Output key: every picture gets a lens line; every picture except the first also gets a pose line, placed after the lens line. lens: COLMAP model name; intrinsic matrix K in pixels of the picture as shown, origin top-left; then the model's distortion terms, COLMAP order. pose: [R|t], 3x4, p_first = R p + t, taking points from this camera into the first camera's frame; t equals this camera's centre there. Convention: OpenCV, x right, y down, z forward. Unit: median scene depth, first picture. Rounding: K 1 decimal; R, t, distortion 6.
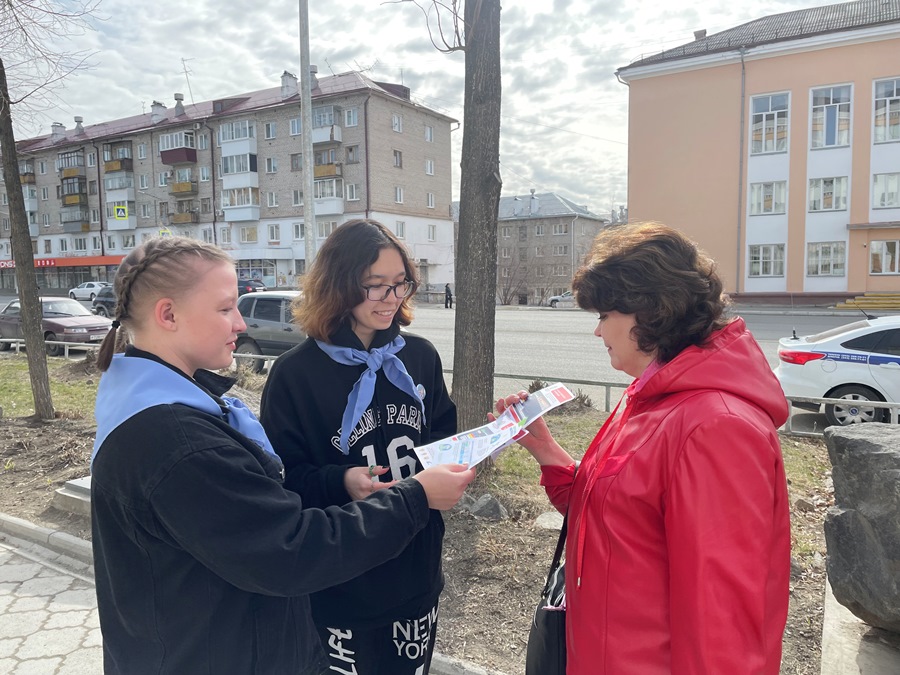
lens RADIAL K [[676.2, 0, 452.9], [0, 676.2, 332.7], [0, 0, 1]] dist [0.076204, -0.091445]
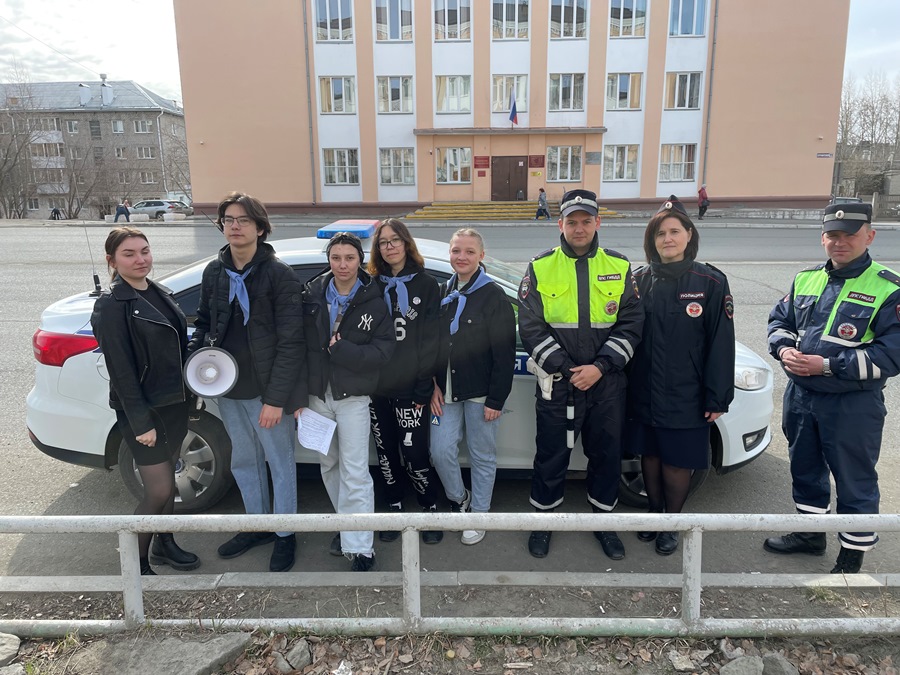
lens RADIAL K [[676.2, 0, 449.6], [0, 676.2, 341.1], [0, 0, 1]] dist [0.076204, -0.091445]
pose [[0.867050, -0.107181, 0.486555, 0.076411], [0.037633, 0.987885, 0.150554, -0.004442], [-0.496798, -0.112227, 0.860580, 0.078584]]
